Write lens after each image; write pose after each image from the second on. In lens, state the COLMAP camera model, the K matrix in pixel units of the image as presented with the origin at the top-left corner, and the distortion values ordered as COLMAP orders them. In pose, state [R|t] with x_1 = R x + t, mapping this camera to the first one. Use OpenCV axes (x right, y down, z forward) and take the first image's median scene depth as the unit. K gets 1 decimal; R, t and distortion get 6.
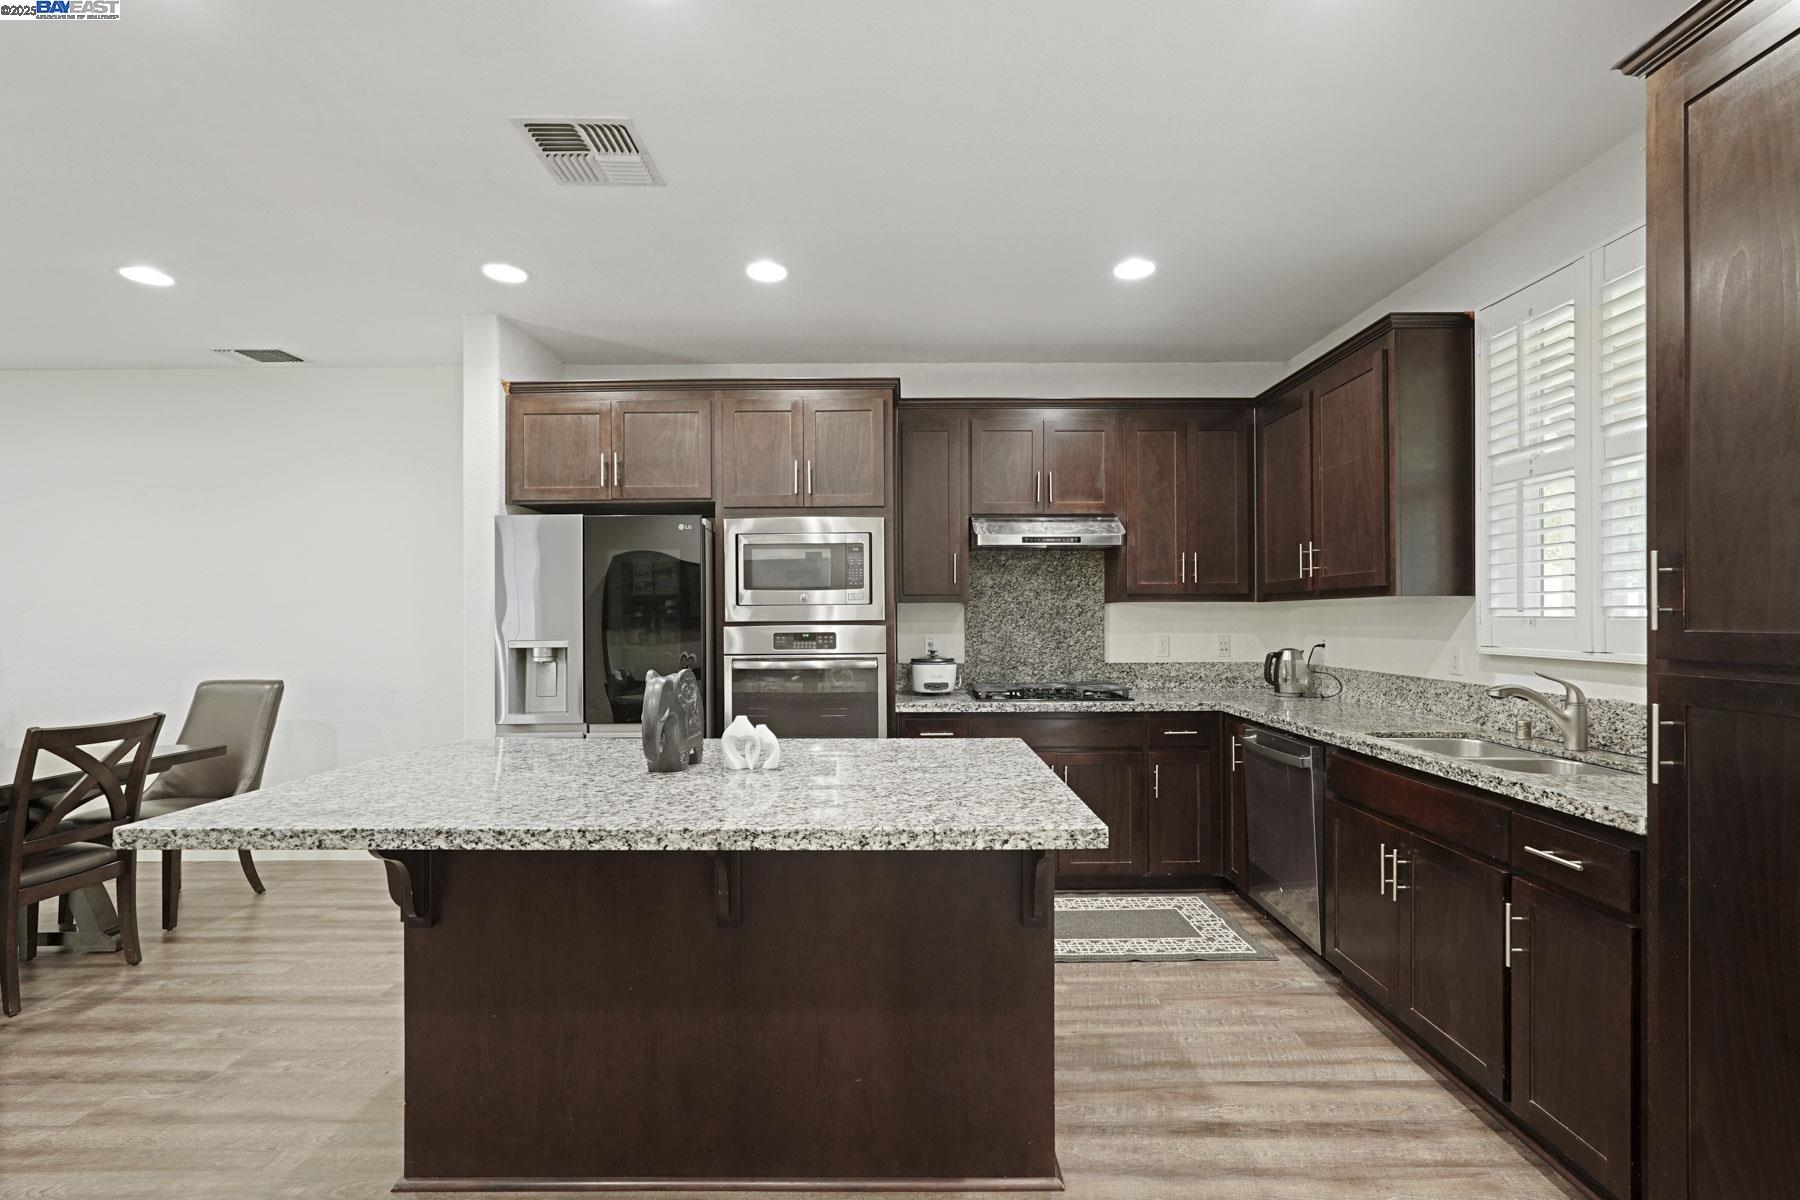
lens RADIAL K [[807.9, 0, 907.9], [0, 807.9, 609.1], [0, 0, 1]] dist [-0.004820, 0.002104]
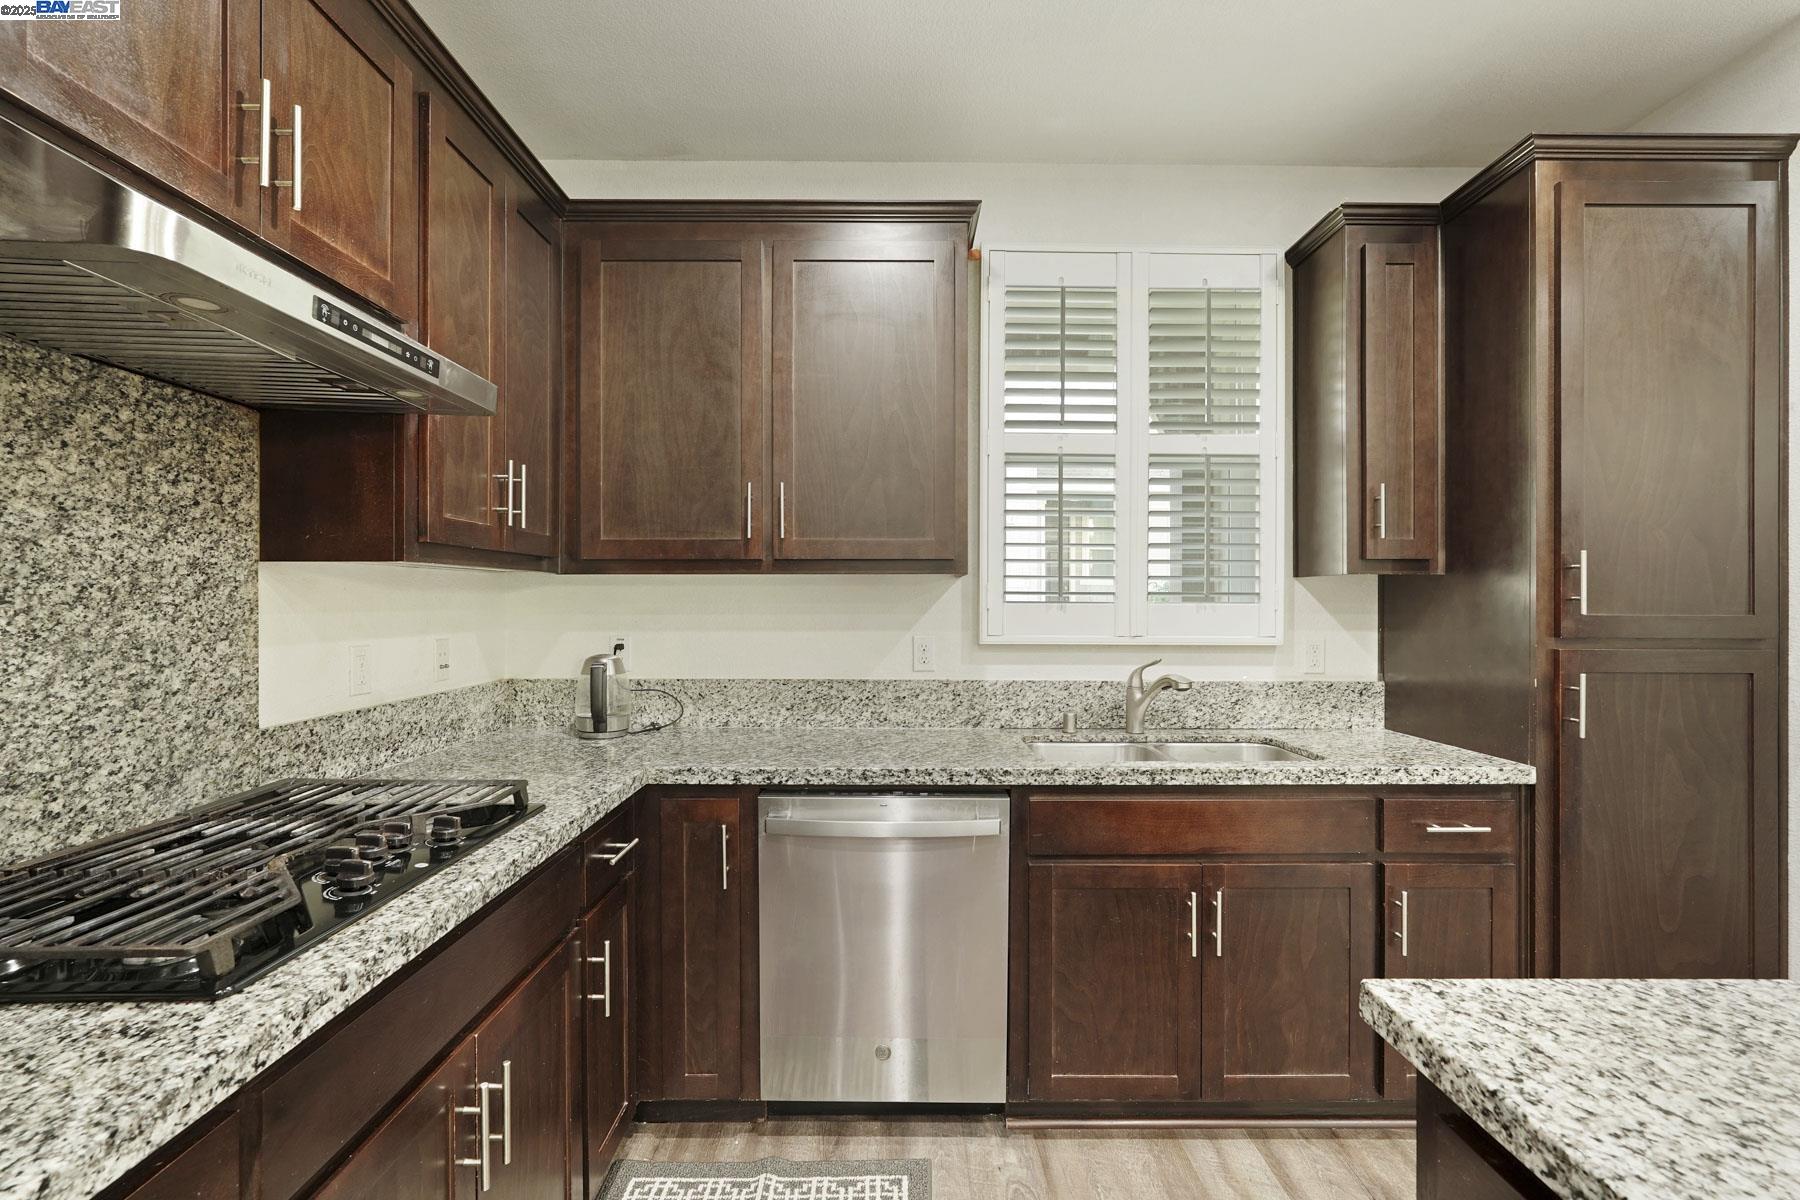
lens RADIAL K [[807.9, 0, 906.8], [0, 807.9, 603.6], [0, 0, 1]] dist [-0.004820, 0.002104]
pose [[-0.001811, -0.000616, 0.999998, -0.127628], [-0.011520, 0.999933, 0.000596, 0.009149], [-0.999932, -0.011519, -0.001818, 0.849392]]
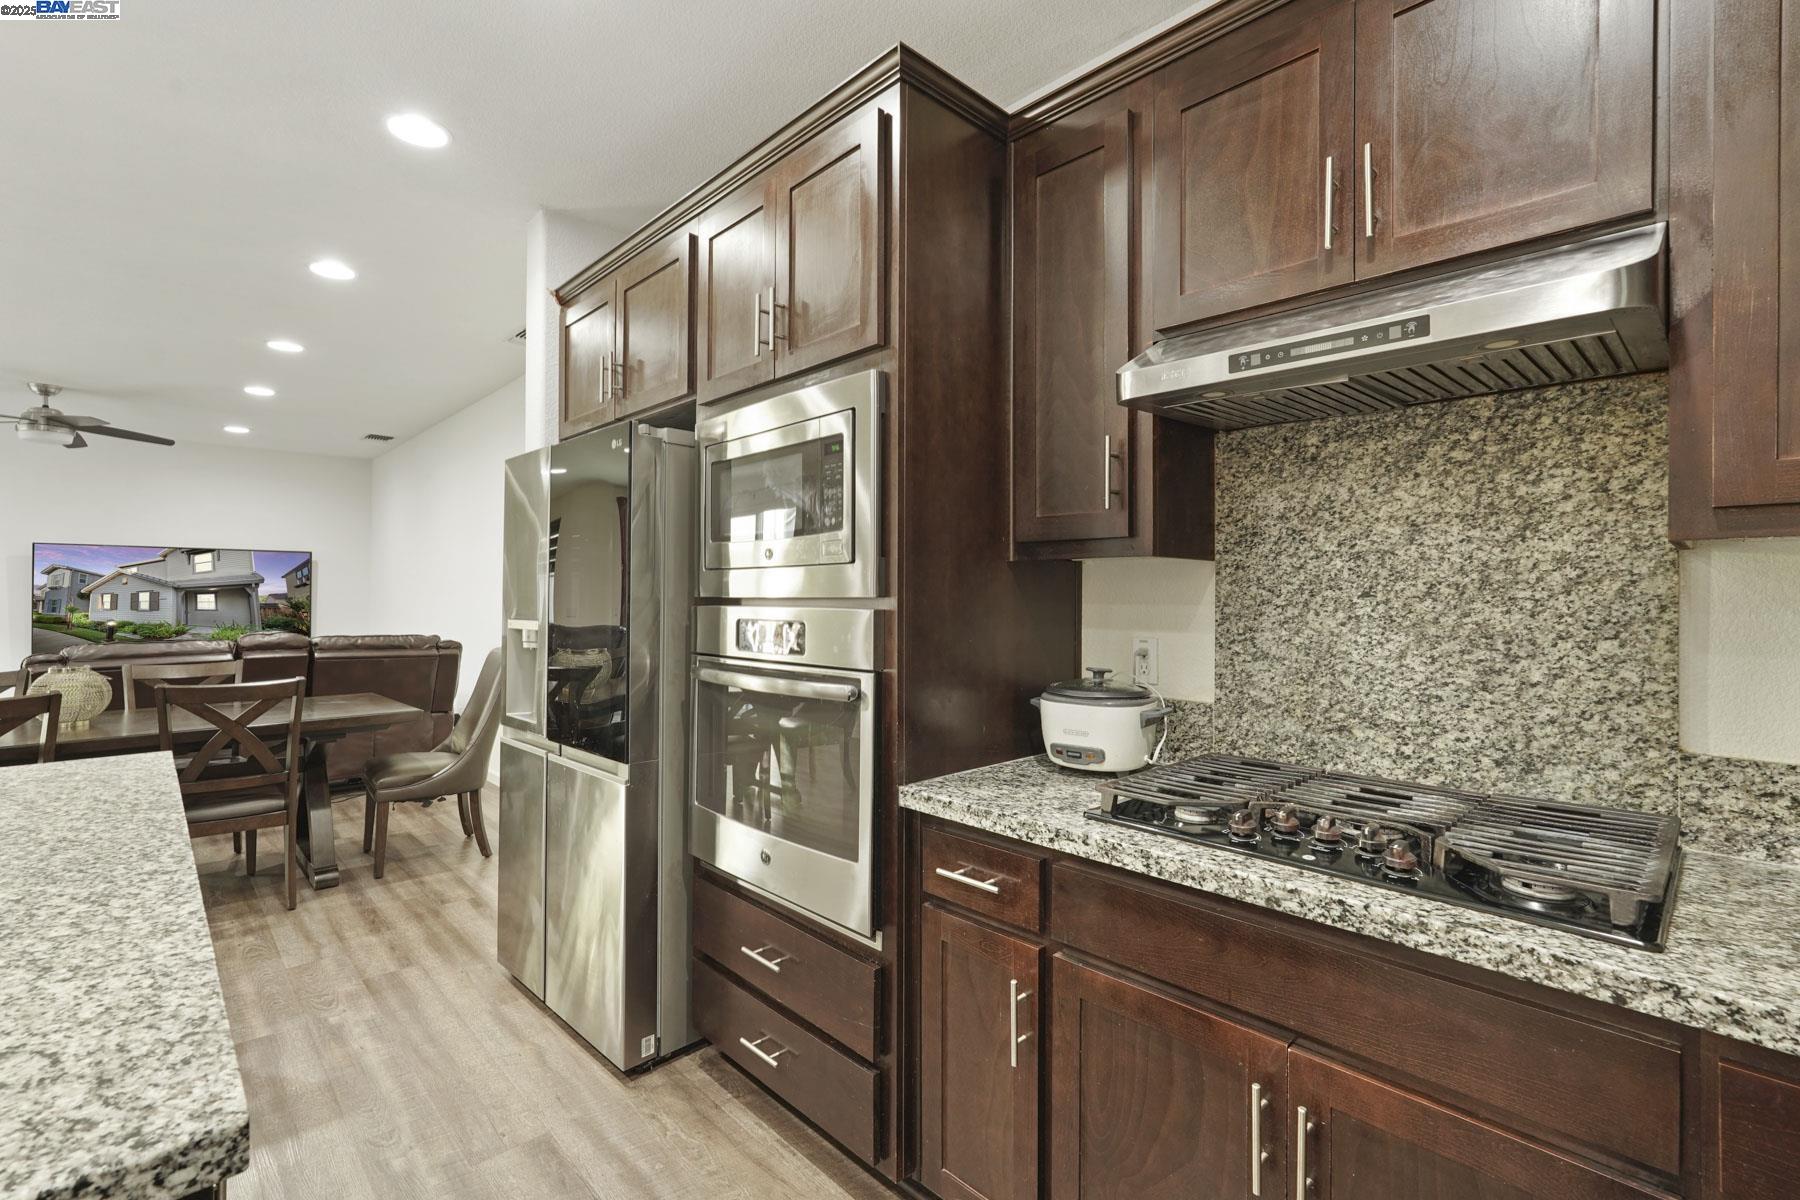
lens RADIAL K [[807.9, 0, 904.6], [0, 807.9, 590.3], [0, 0, 1]] dist [-0.004820, 0.002104]
pose [[0.687400, 0.005312, -0.726260, 0.310248], [0.000819, 0.999967, 0.008089, 0.005973], [0.726279, -0.006155, 0.687373, 0.704220]]
